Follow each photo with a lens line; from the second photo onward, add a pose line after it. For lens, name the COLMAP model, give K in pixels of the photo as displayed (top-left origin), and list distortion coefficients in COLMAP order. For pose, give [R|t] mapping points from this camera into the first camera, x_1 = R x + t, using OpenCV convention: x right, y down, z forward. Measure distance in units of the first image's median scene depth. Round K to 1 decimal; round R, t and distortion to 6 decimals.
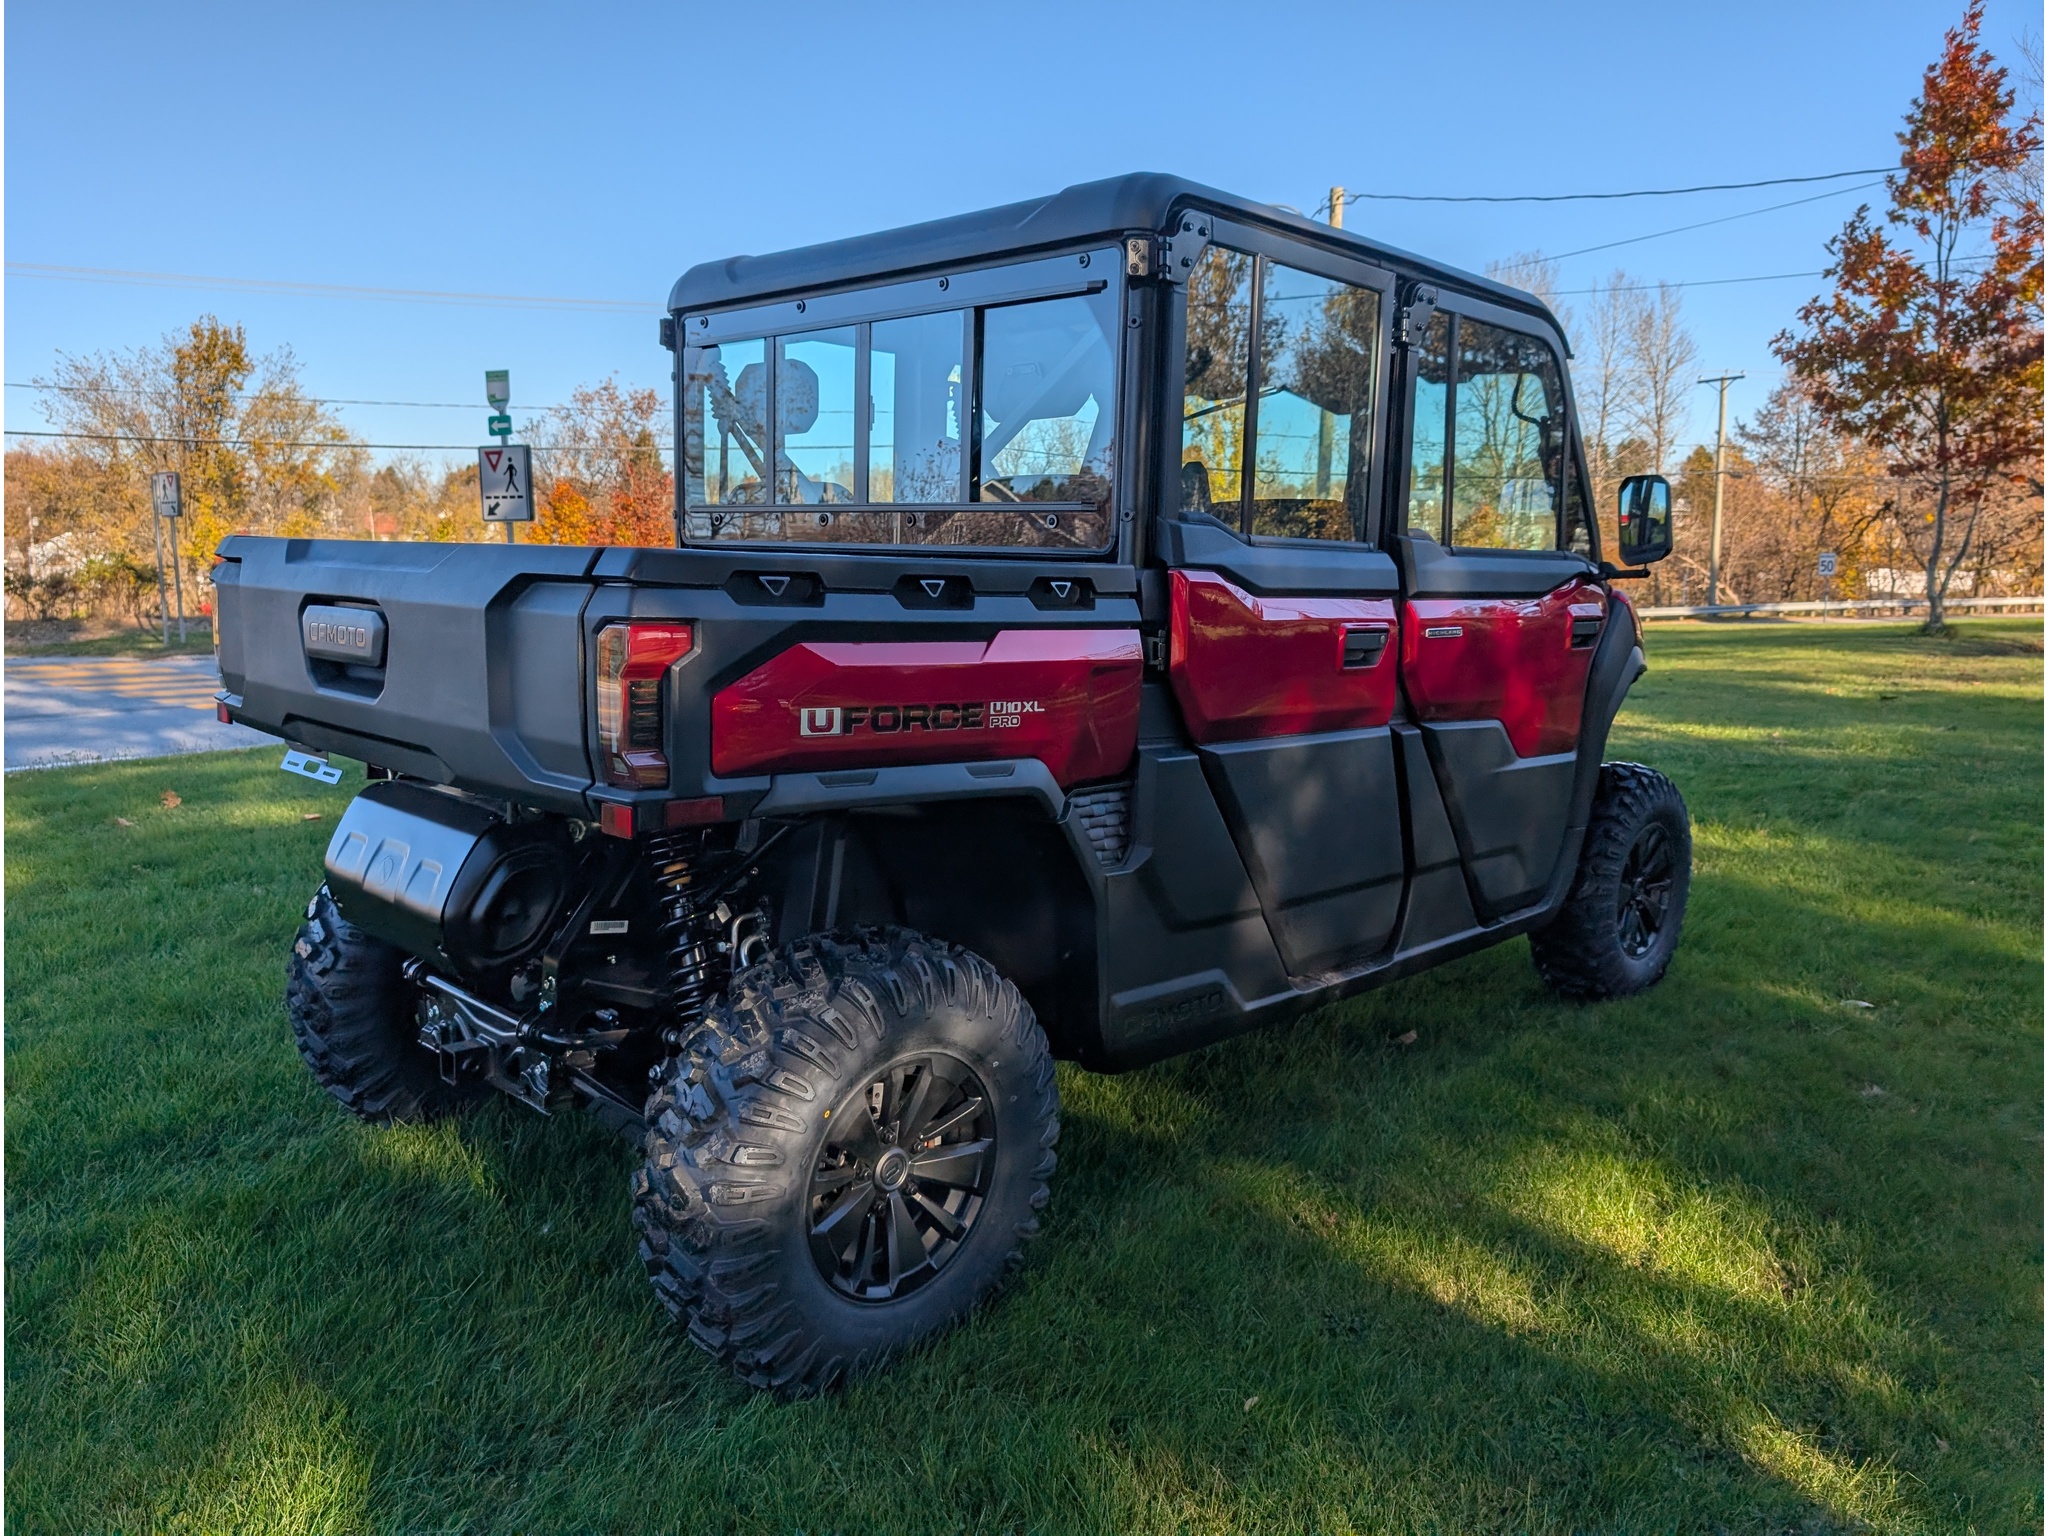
lens RADIAL K [[1493.9, 0, 1016.5], [0, 1493.9, 753.2], [0, 0, 1]] dist [0.007636, -0.009274]
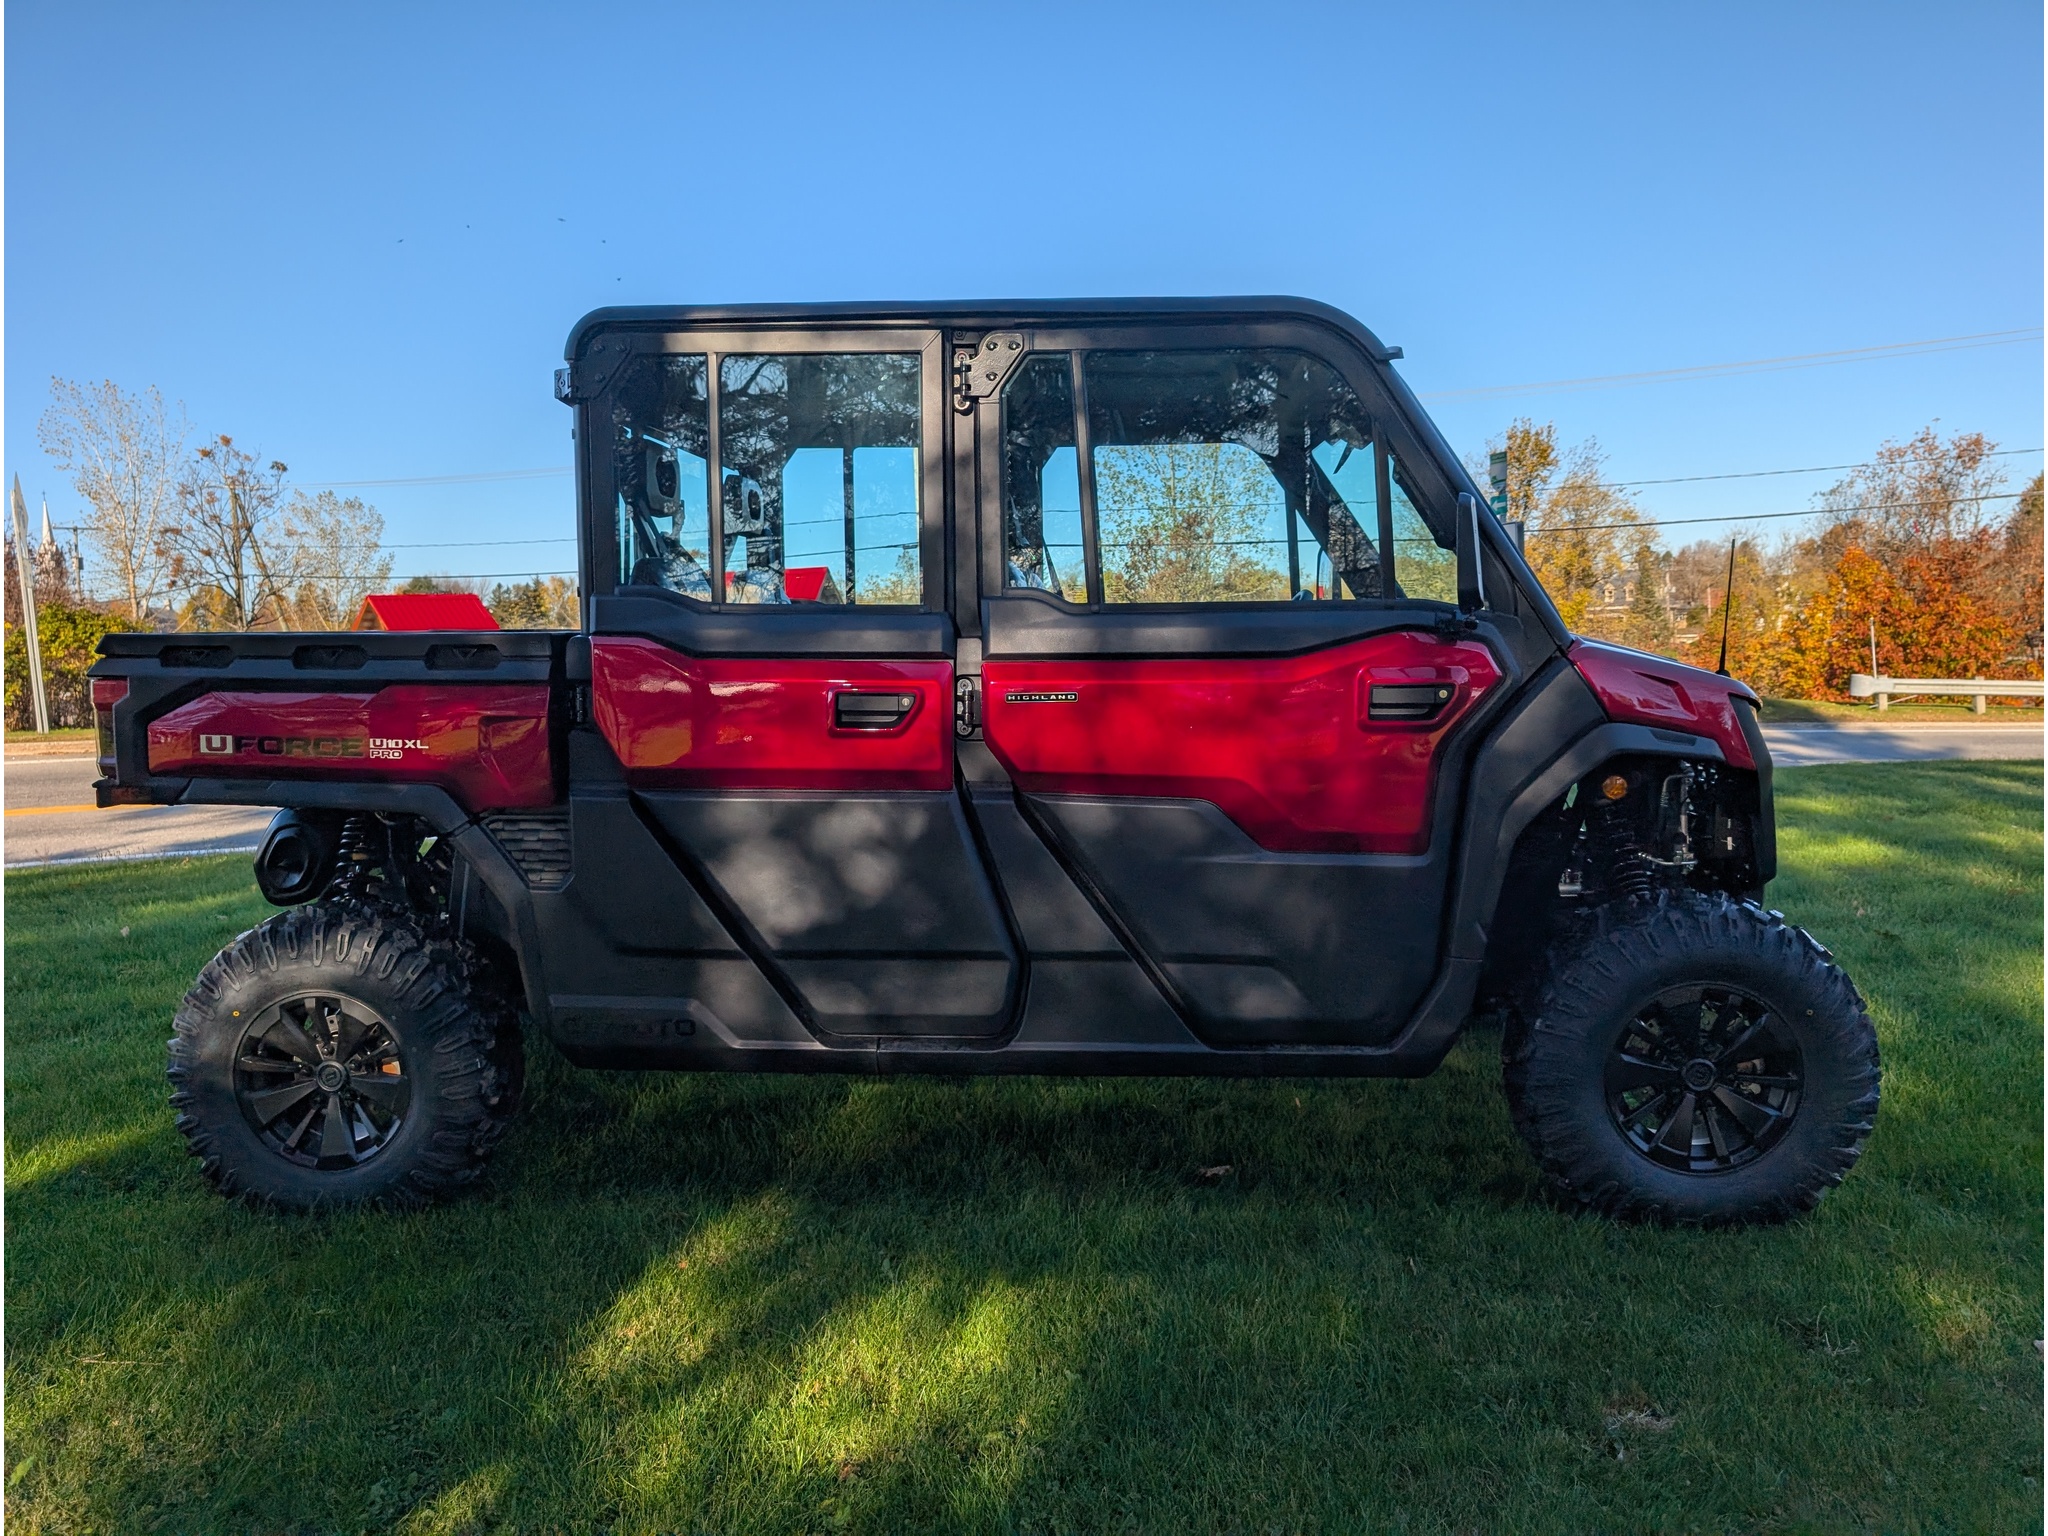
lens RADIAL K [[1455.9, 0, 1024.0], [0, 1455.9, 768.0], [0, 0, 1]] dist [0.024793, 0.004703]
pose [[0.659641, 0.048864, -0.749991, 0.864260], [-0.077472, 0.996989, -0.003182, -0.031675], [0.747578, 0.060202, 0.661440, 0.358652]]
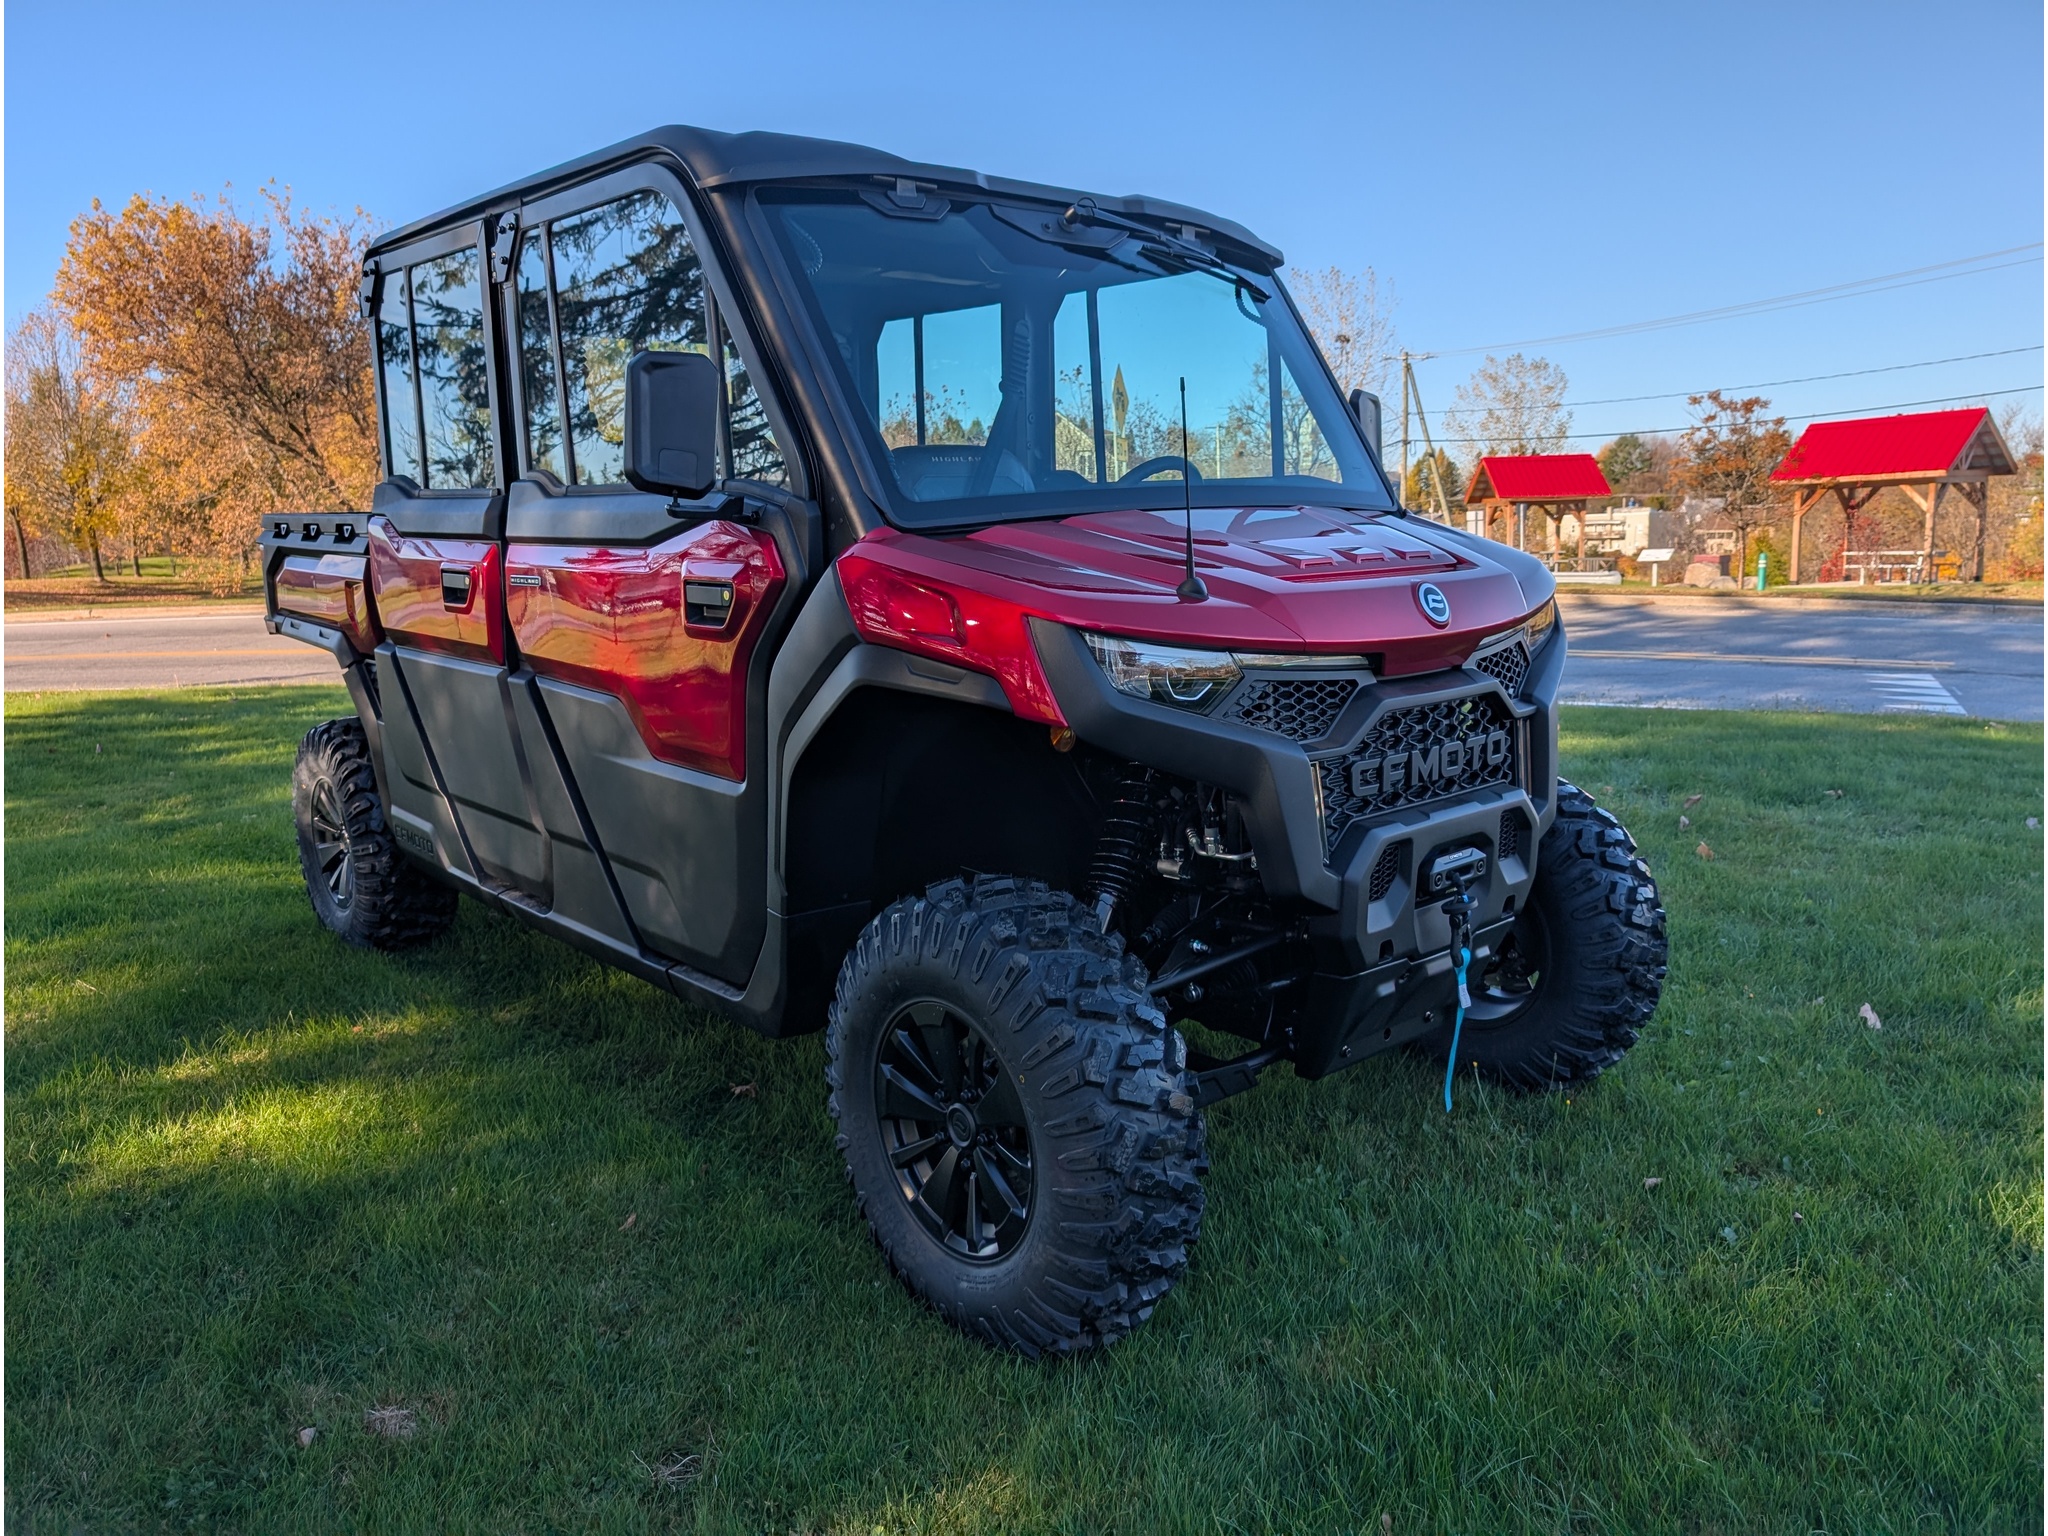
lens RADIAL K [[1455.9, 0, 1024.0], [0, 1455.9, 768.0], [0, 0, 1]] dist [0.024793, 0.004703]
pose [[-0.044313, 0.164900, -0.985314, 1.081831], [-0.122396, 0.977957, 0.169173, -0.145840], [0.991492, 0.128096, -0.023153, 1.220513]]
